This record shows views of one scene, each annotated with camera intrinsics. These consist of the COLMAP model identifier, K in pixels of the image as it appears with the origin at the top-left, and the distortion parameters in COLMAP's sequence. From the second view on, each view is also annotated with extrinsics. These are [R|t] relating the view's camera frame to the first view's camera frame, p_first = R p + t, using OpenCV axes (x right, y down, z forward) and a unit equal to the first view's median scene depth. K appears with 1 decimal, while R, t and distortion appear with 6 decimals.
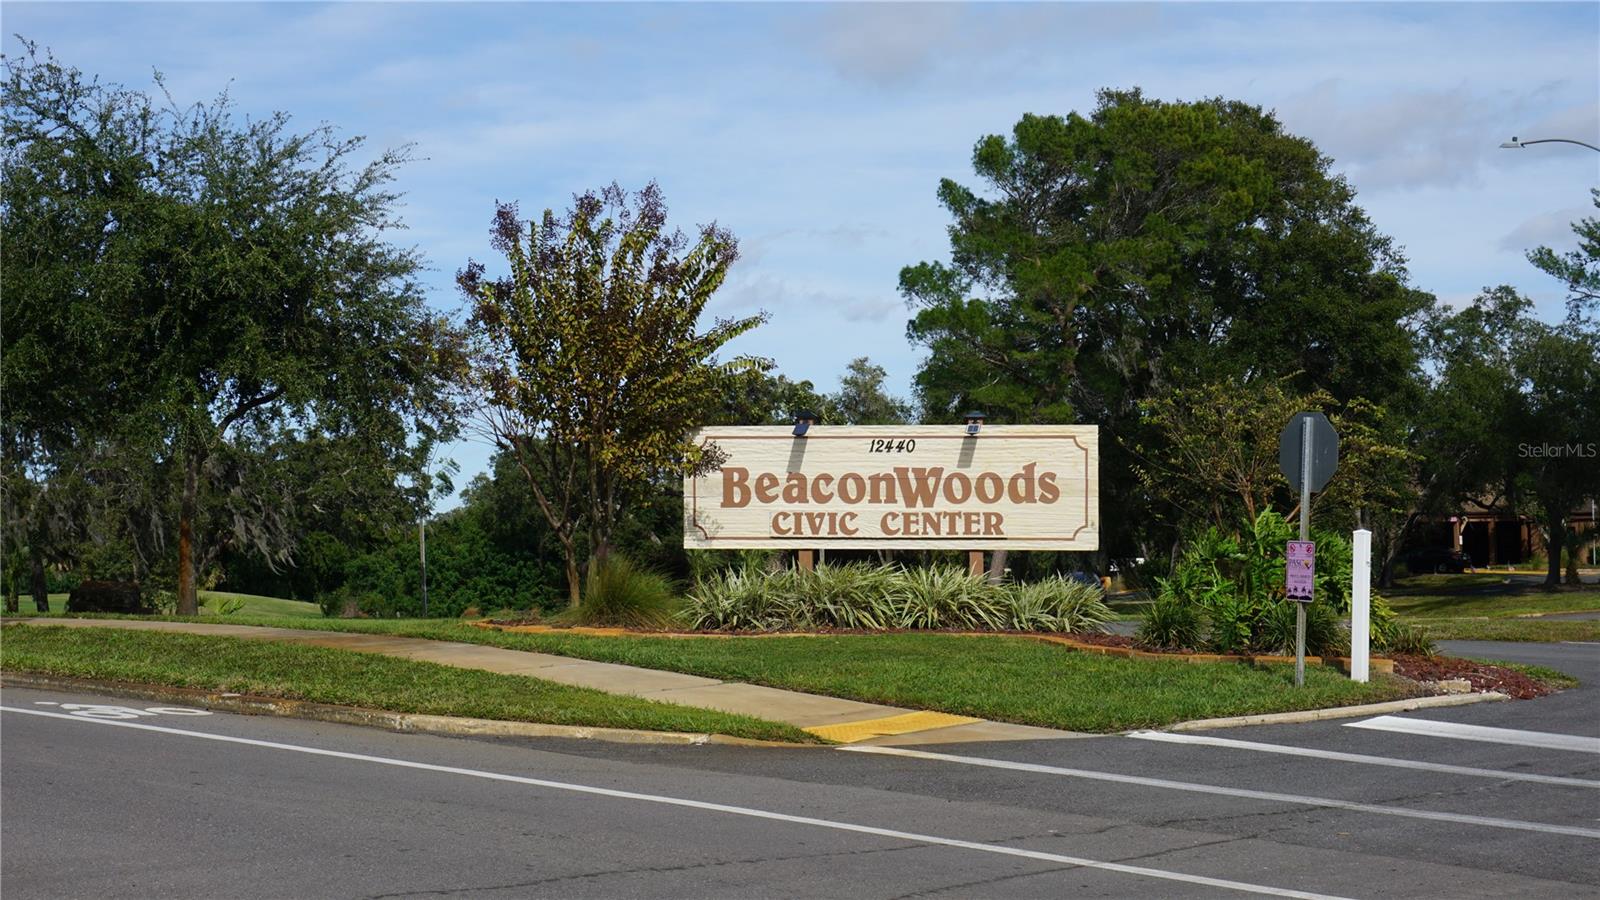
lens RADIAL K [[2697.2, 0, 800.0], [0, 2697.2, 450.0], [0, 0, 1]] dist [-0.351124, 1.969095]
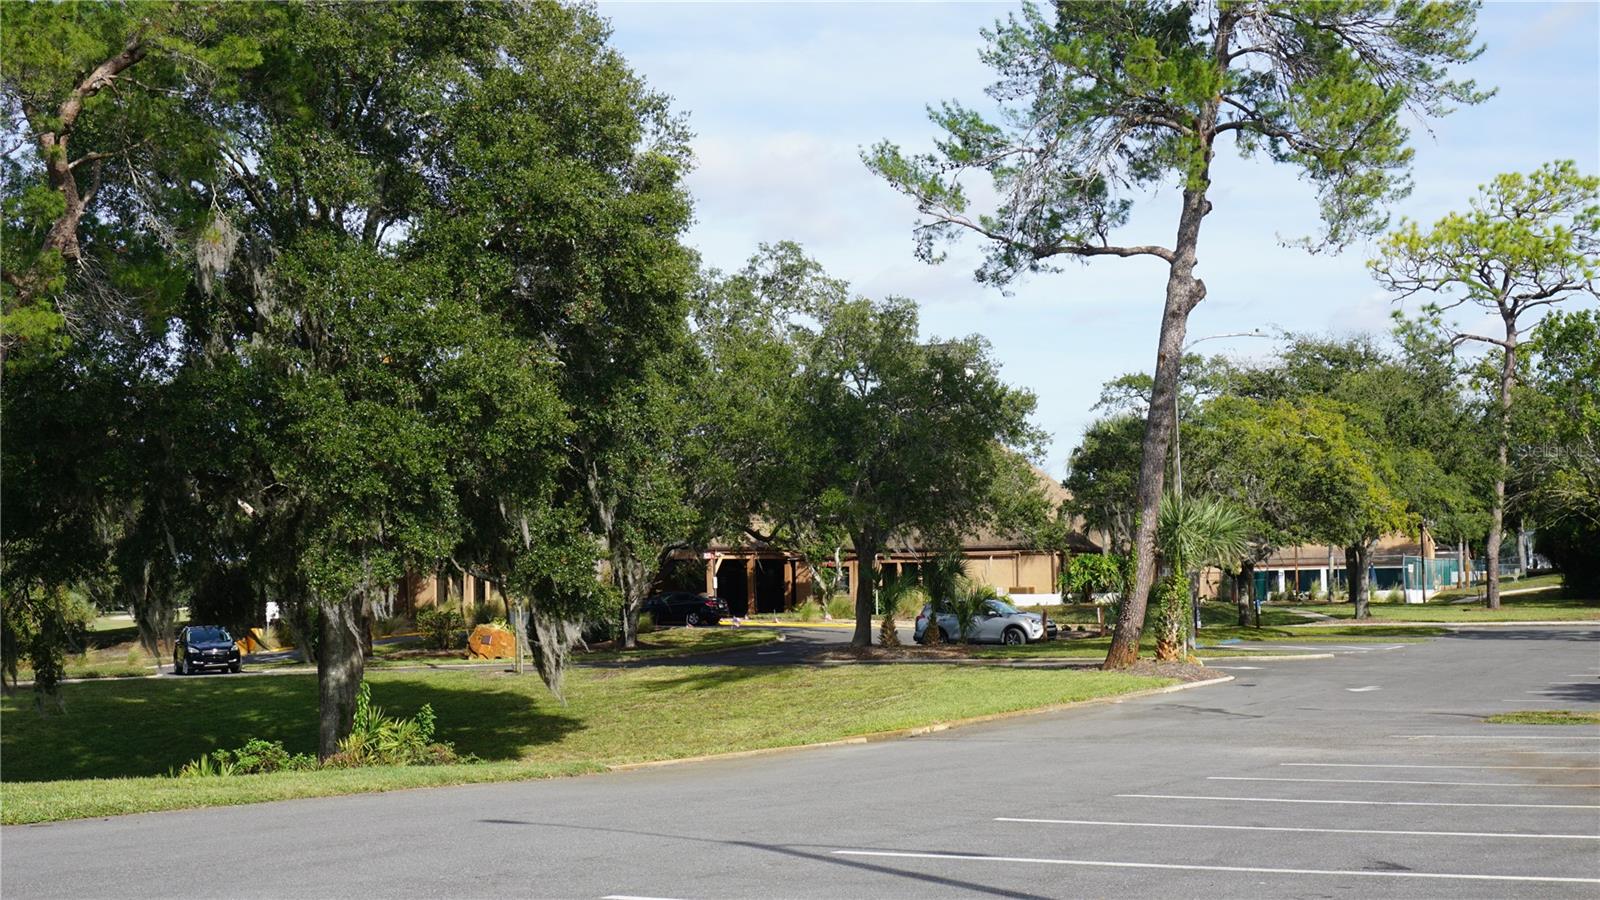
lens RADIAL K [[2697.2, 0, 800.0], [0, 2697.2, 450.0], [0, 0, 1]] dist [-0.351124, 1.969095]
pose [[0.956911, 0.012365, 0.290118, 0.065169], [-0.008218, 0.999846, -0.015510, 0.010731], [-0.290265, 0.012458, 0.956865, 0.360882]]
